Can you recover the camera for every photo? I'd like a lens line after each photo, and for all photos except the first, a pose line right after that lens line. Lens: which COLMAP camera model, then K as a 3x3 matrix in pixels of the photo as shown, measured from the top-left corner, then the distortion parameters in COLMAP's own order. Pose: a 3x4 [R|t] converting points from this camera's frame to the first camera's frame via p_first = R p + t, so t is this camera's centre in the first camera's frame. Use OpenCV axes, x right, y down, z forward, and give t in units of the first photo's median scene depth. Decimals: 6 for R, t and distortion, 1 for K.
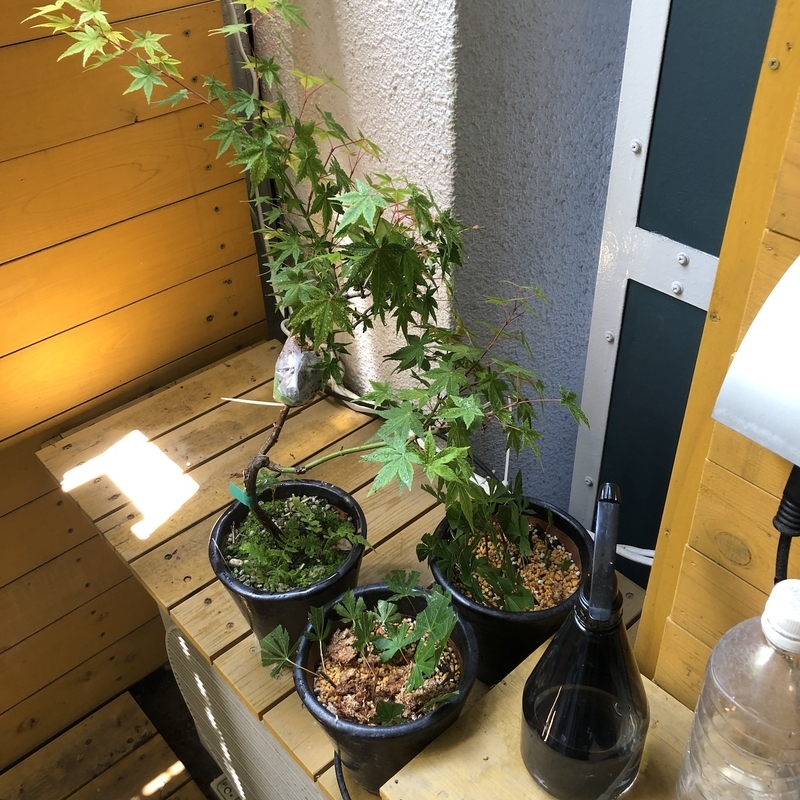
lens RADIAL K [[906.3, 0, 432.0], [0, 906.3, 401.4], [0, 0, 1]] dist [0.030767, -0.038652]
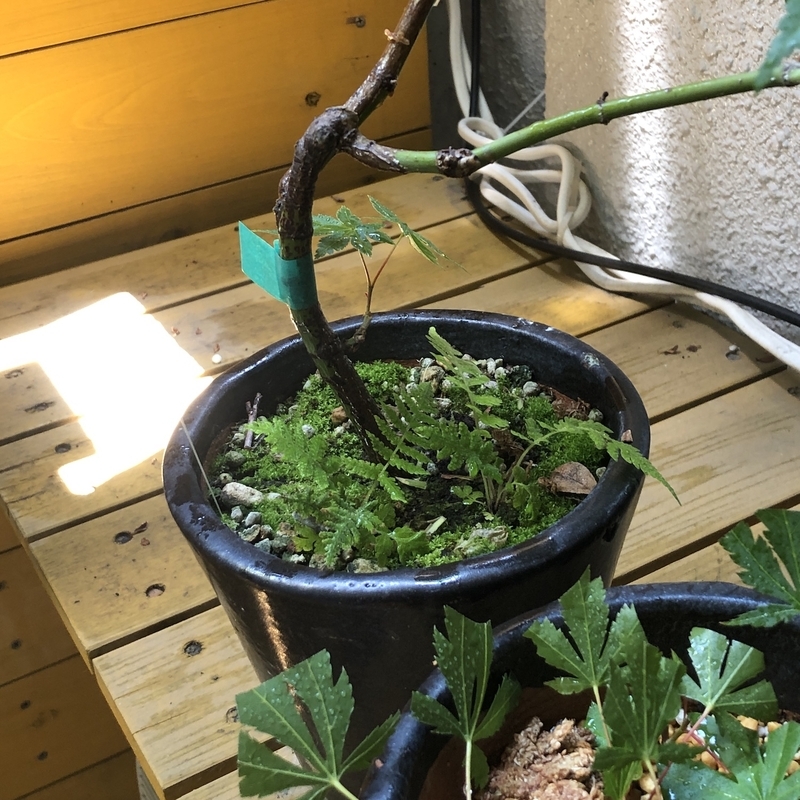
lens RADIAL K [[1347.5, 0, 400.0], [0, 1347.5, 400.0], [0, 0, 1]] dist [0.257861, -1.070869]
pose [[0.973495, 0.077680, -0.215114, -0.052462], [-0.095239, 0.992812, -0.072489, 0.161337], [0.207937, 0.091055, 0.973895, 0.490765]]
